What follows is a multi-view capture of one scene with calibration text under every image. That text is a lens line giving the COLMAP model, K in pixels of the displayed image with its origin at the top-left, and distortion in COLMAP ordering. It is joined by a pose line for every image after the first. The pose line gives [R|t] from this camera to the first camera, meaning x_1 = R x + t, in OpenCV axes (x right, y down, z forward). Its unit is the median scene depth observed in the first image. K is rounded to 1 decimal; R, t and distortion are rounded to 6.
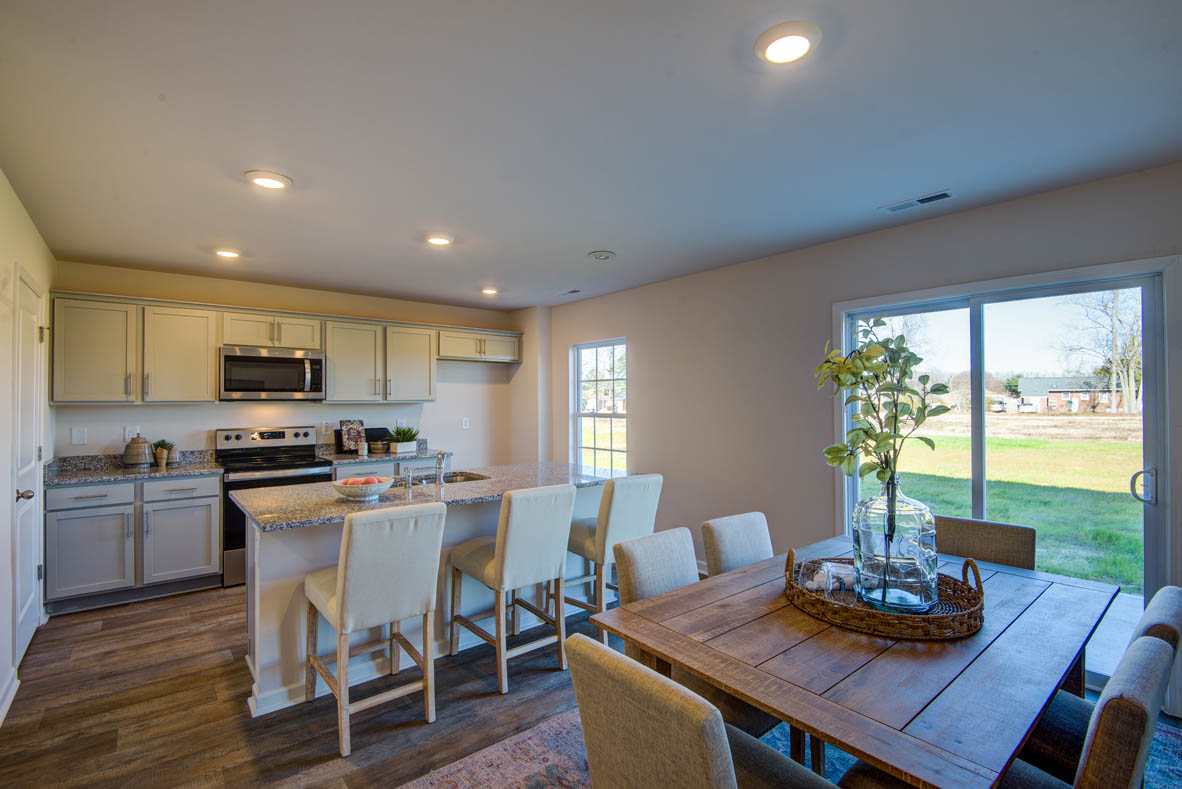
lens RADIAL K [[549.5, 0, 612.9], [0, 549.5, 392.4], [0, 0, 1]] dist [-0.025770, -0.000701]
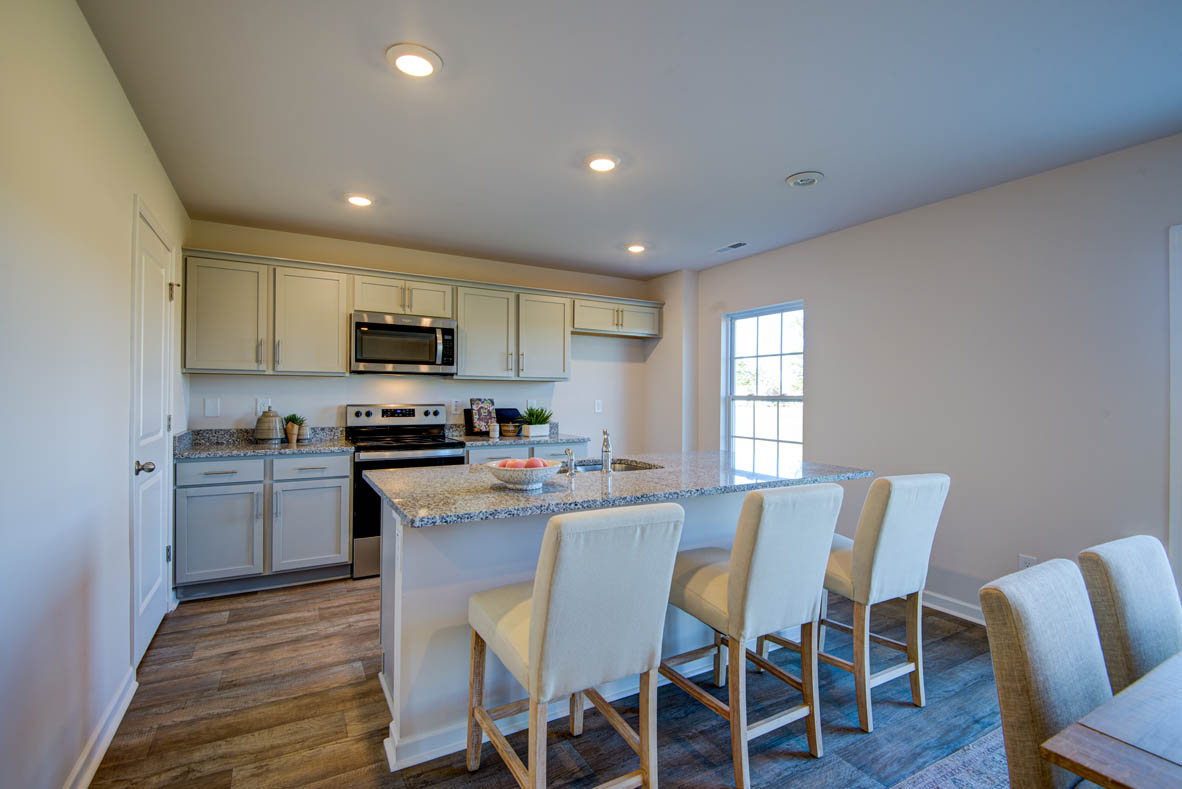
lens RADIAL K [[543.9, 0, 587.7], [0, 543.9, 394.6], [0, 0, 1]] dist [0.011966, -0.017579]
pose [[0.978736, 0.011966, -0.204773, -0.148473], [-0.009523, 0.999871, 0.012913, 0.037184], [0.204901, -0.010688, 0.978724, 0.186785]]
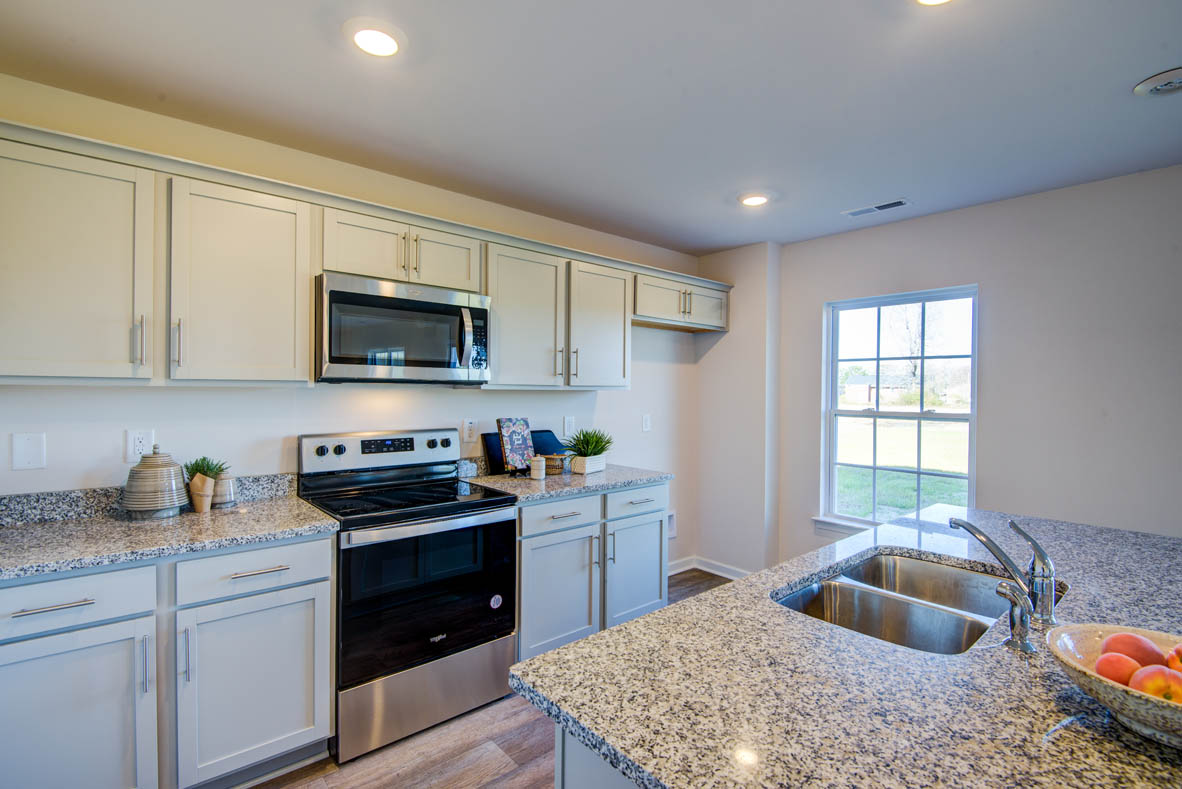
lens RADIAL K [[546.8, 0, 591.0], [0, 546.8, 394.5], [0, 0, 1]] dist [0.018236, -0.023245]
pose [[0.999890, 0.013989, -0.004853, -0.468930], [-0.013878, 0.999657, 0.022213, 0.013123], [0.005163, -0.022143, 0.999741, 0.489438]]
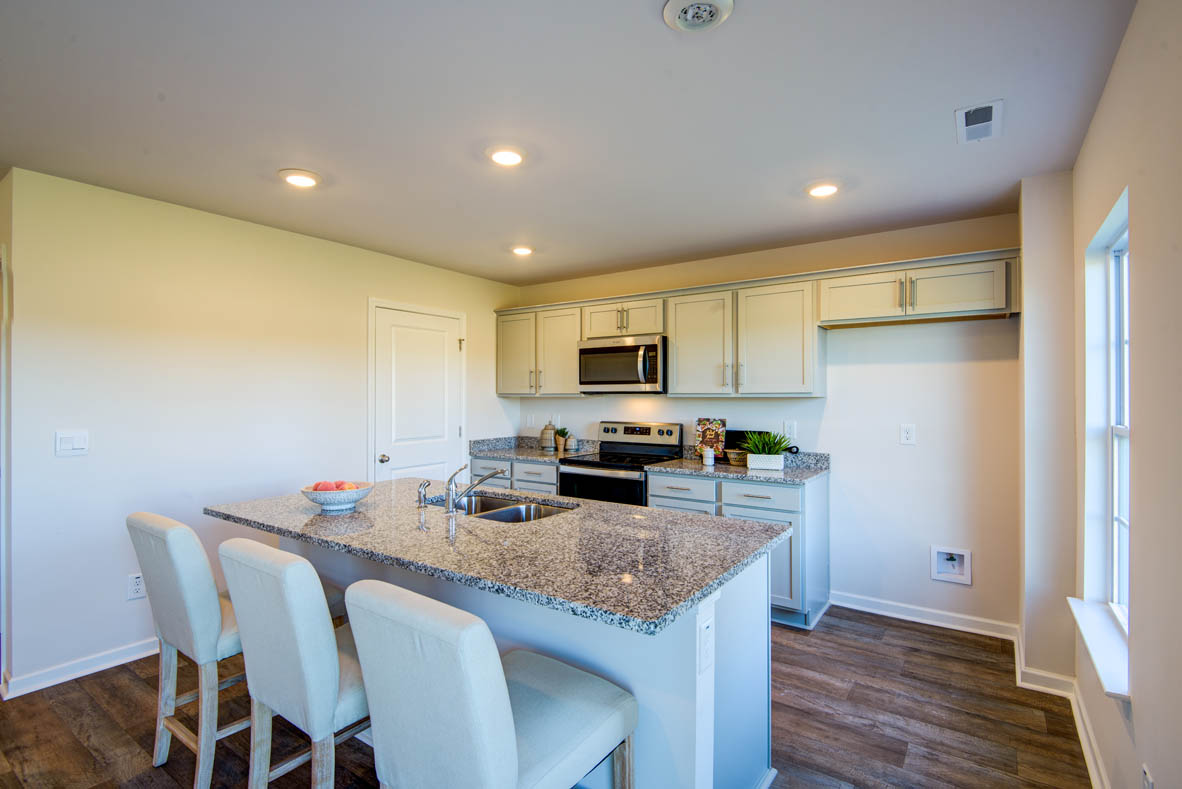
lens RADIAL K [[543.9, 0, 587.7], [0, 543.9, 394.6], [0, 0, 1]] dist [0.011966, -0.017579]
pose [[0.232126, -0.002288, -0.972683, 0.286223], [0.009239, 0.999957, -0.000147, 0.018067], [0.972642, -0.008952, 0.232137, 0.774163]]
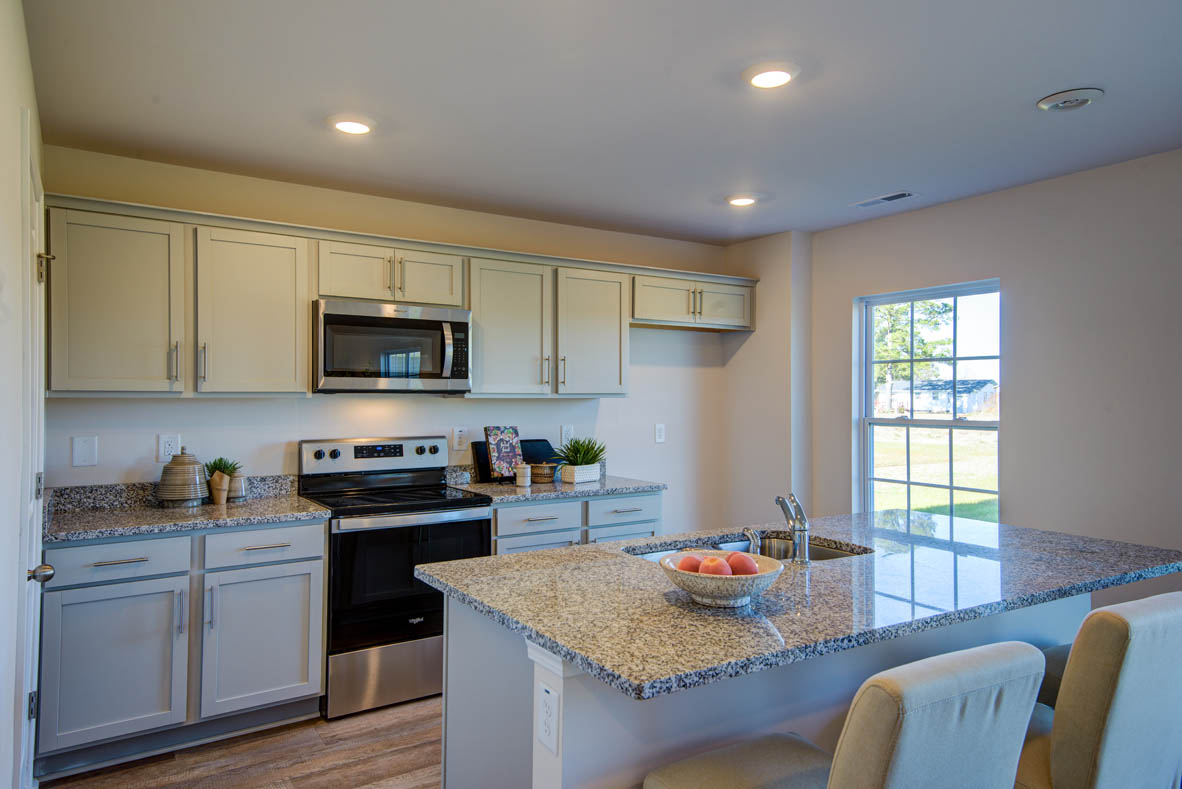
lens RADIAL K [[784.0, 0, 591.0], [0, 784.0, 394.5], [0, 0, 1]] dist [0.076508, 0.000938]
pose [[0.988920, 0.006111, -0.148323, -0.305604], [-0.004418, 0.999921, 0.011739, 0.006790], [0.148383, -0.010954, 0.988869, 0.201502]]
